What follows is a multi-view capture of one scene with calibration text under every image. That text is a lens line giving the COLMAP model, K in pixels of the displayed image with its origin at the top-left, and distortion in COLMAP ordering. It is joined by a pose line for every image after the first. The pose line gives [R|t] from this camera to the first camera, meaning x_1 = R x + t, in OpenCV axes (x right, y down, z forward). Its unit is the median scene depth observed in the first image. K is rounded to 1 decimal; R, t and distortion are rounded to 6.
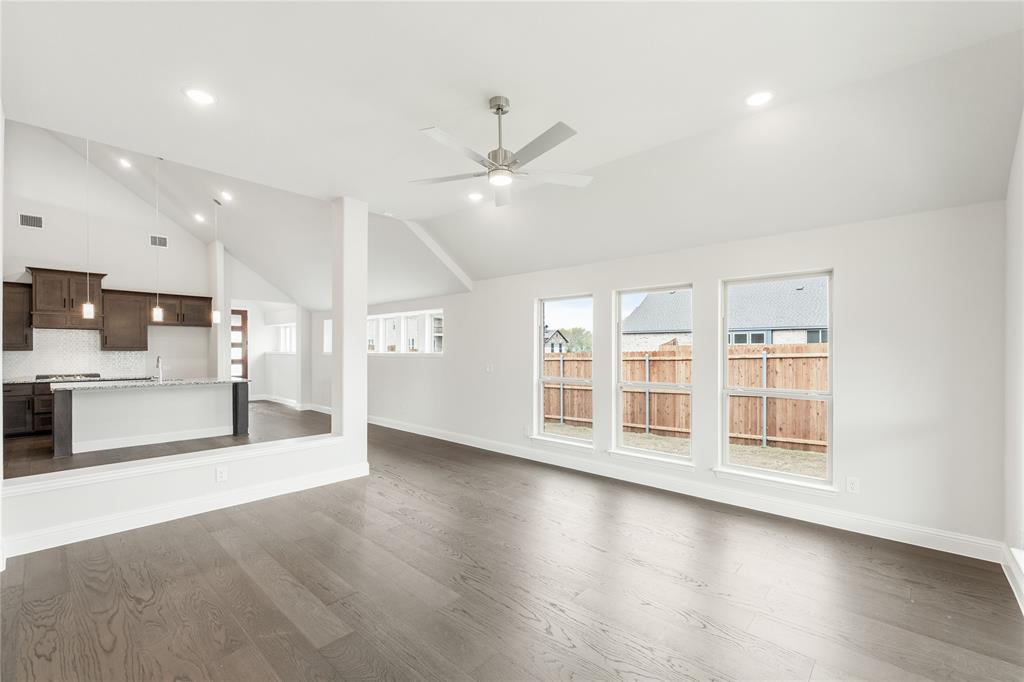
lens RADIAL K [[436.1, 0, 522.7], [0, 436.1, 350.3], [0, 0, 1]] dist [-0.008053, 0.001231]
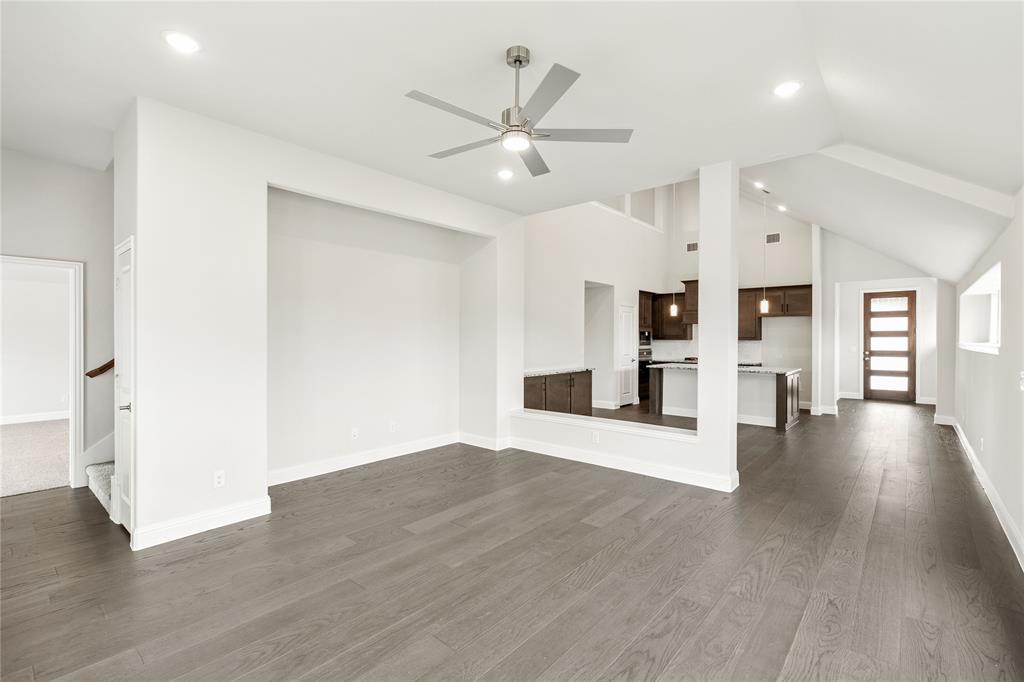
lens RADIAL K [[463.4, 0, 511.9], [0, 463.4, 341.5], [0, 0, 1]] dist [-0.003894, -0.000421]
pose [[0.002249, 0.006836, -0.999974, 0.314801], [-0.002342, 0.999974, 0.006831, -0.002219], [0.999995, 0.002326, 0.002265, 0.358768]]
